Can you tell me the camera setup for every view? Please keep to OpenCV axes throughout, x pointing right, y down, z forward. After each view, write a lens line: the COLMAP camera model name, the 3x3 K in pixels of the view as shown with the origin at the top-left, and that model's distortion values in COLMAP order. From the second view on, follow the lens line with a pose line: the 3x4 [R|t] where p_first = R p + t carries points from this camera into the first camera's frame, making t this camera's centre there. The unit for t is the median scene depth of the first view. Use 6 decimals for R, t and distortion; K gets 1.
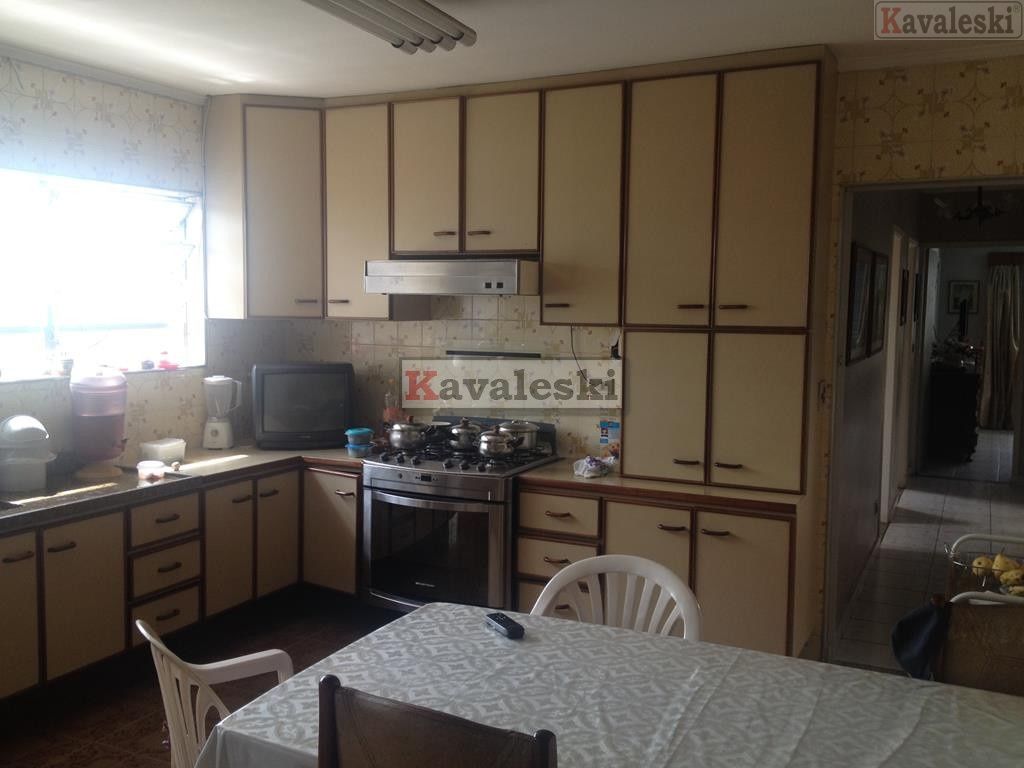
lens RADIAL K [[988.3, 0, 512.0], [0, 988.3, 384.0], [0, 0, 1]] dist [0.222004, -0.443400]
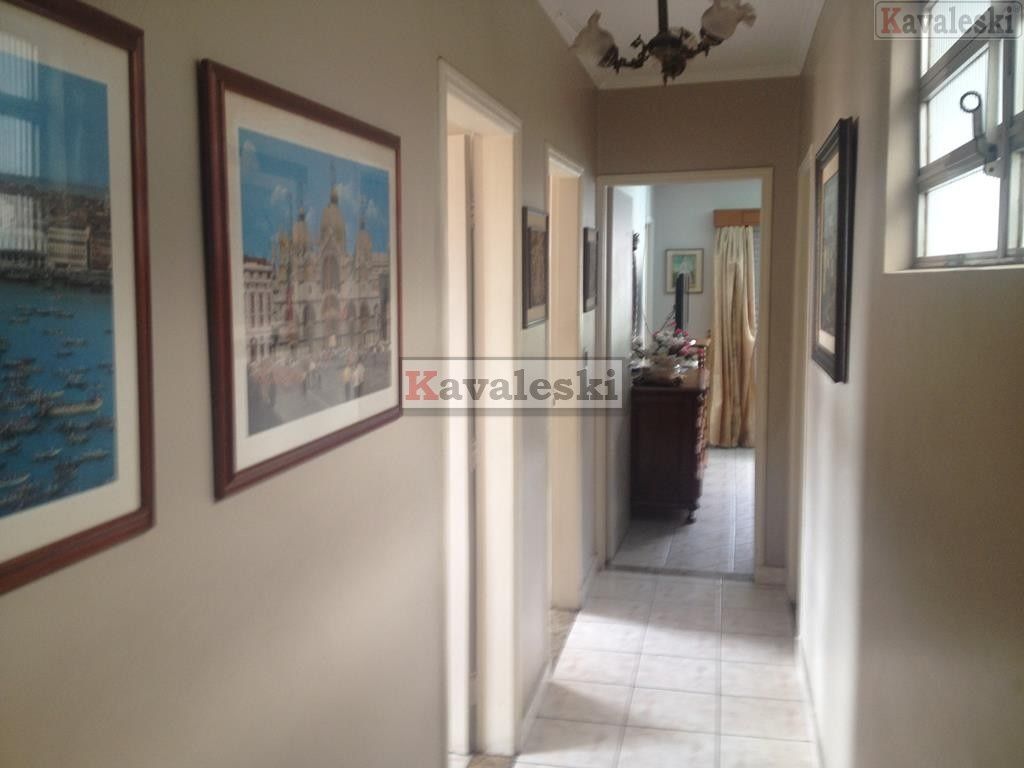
lens RADIAL K [[988.3, 0, 512.0], [0, 988.3, 384.0], [0, 0, 1]] dist [0.222004, -0.443400]
pose [[0.974174, -0.038367, 0.222516, 0.192855], [0.034025, 0.999149, 0.023316, -0.030061], [-0.223221, -0.015143, 0.974650, 0.389233]]
